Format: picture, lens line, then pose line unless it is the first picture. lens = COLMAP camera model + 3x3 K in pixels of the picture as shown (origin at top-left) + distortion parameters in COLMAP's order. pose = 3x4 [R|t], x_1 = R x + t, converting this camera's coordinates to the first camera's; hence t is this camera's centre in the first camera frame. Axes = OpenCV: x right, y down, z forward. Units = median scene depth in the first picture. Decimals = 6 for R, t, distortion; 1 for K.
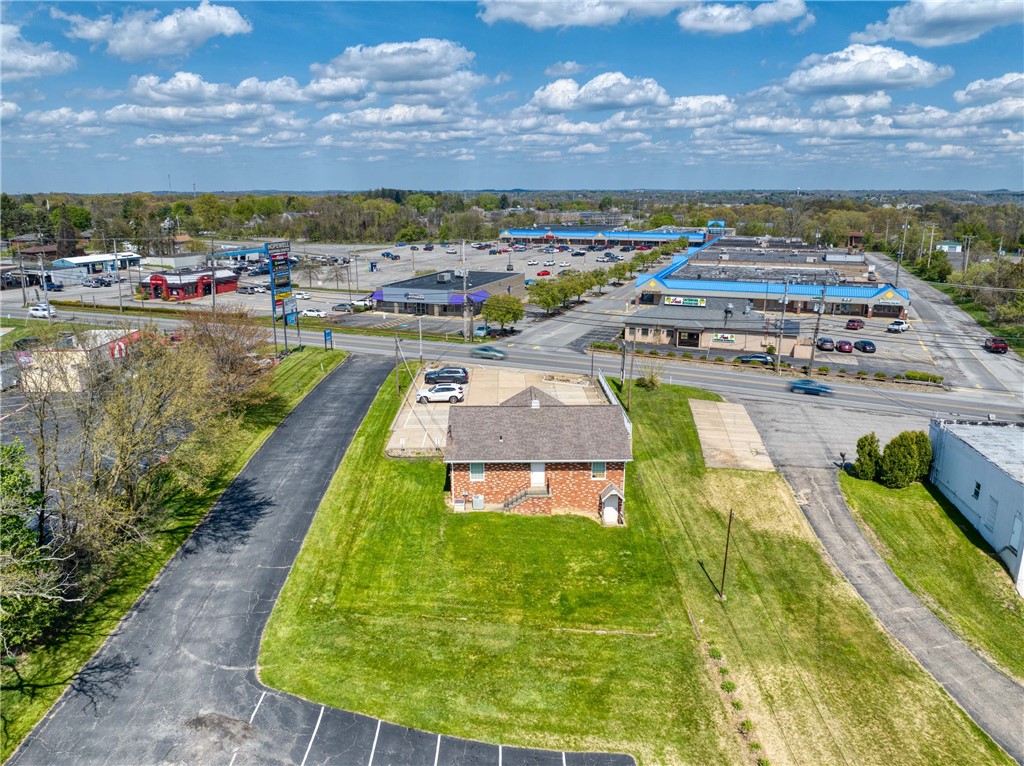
lens RADIAL K [[725.4, 0, 515.3], [0, 725.4, 364.5], [0, 0, 1]] dist [-0.036381, -0.001470]
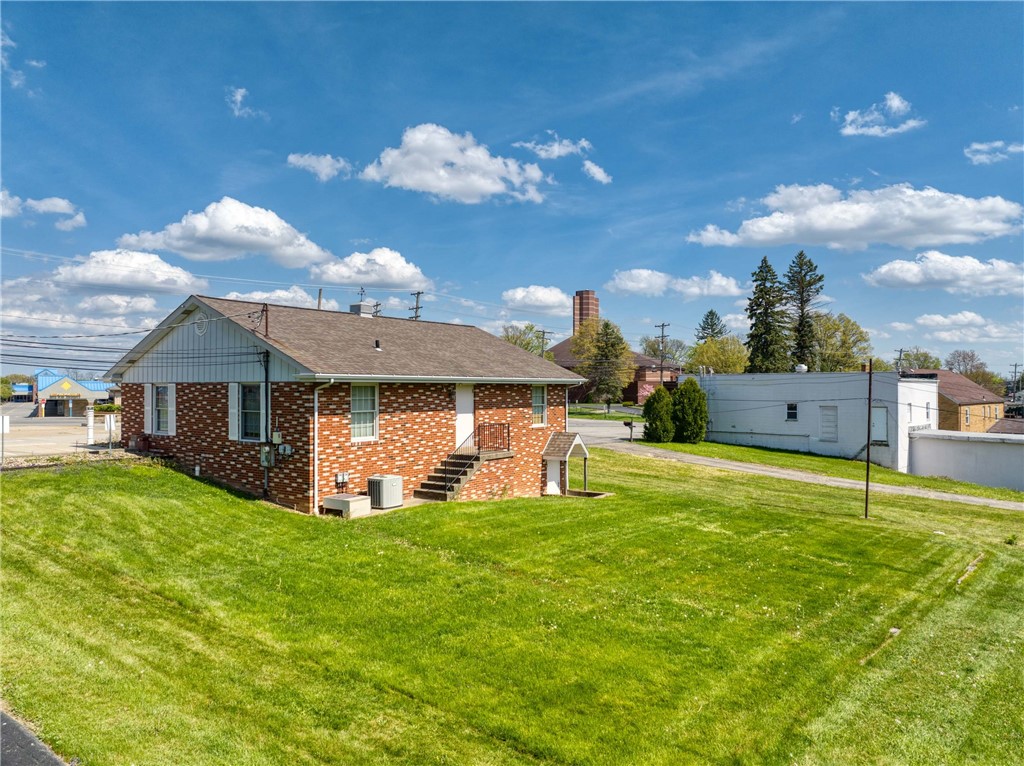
lens RADIAL K [[725.4, 0, 515.3], [0, 725.4, 364.5], [0, 0, 1]] dist [-0.036381, -0.001470]
pose [[0.595056, 0.024829, 0.803301, -0.314039], [0.191418, 0.966380, -0.171665, 0.201872], [-0.780556, 0.255916, 0.570298, 0.704807]]
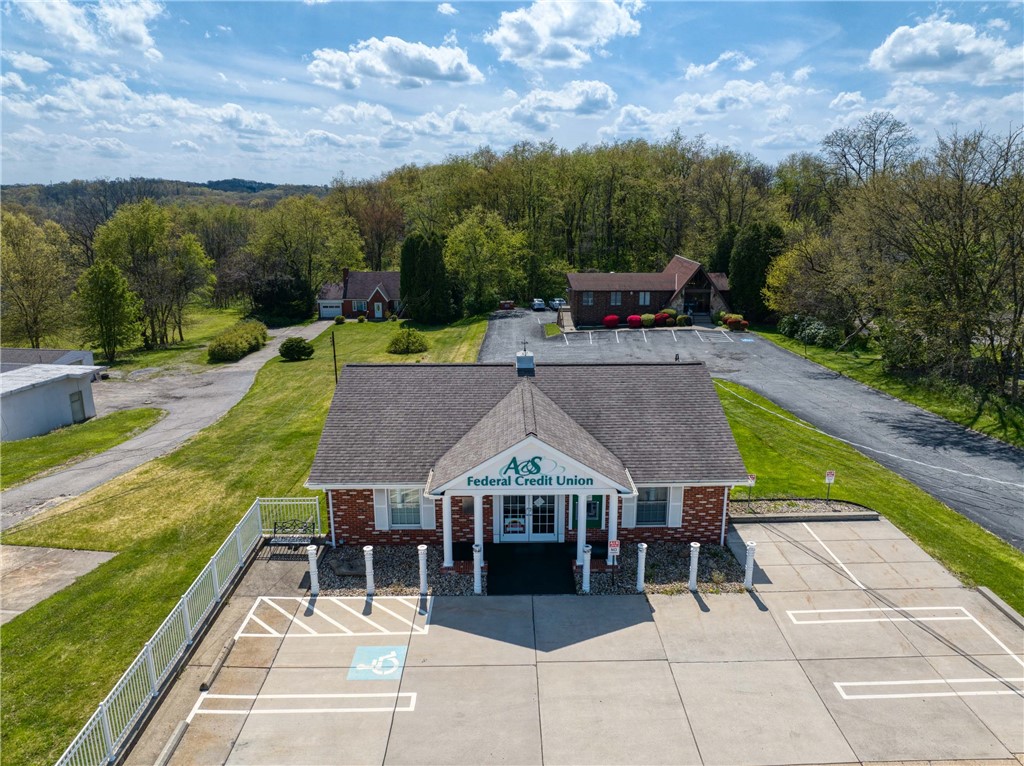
lens RADIAL K [[725.4, 0, 515.3], [0, 725.4, 364.5], [0, 0, 1]] dist [-0.036381, -0.001470]
pose [[-0.999994, 0.000697, 0.003429, 0.034069], [0.002166, 0.892872, 0.450305, -0.167341], [-0.002748, 0.450309, -0.892868, 1.513247]]
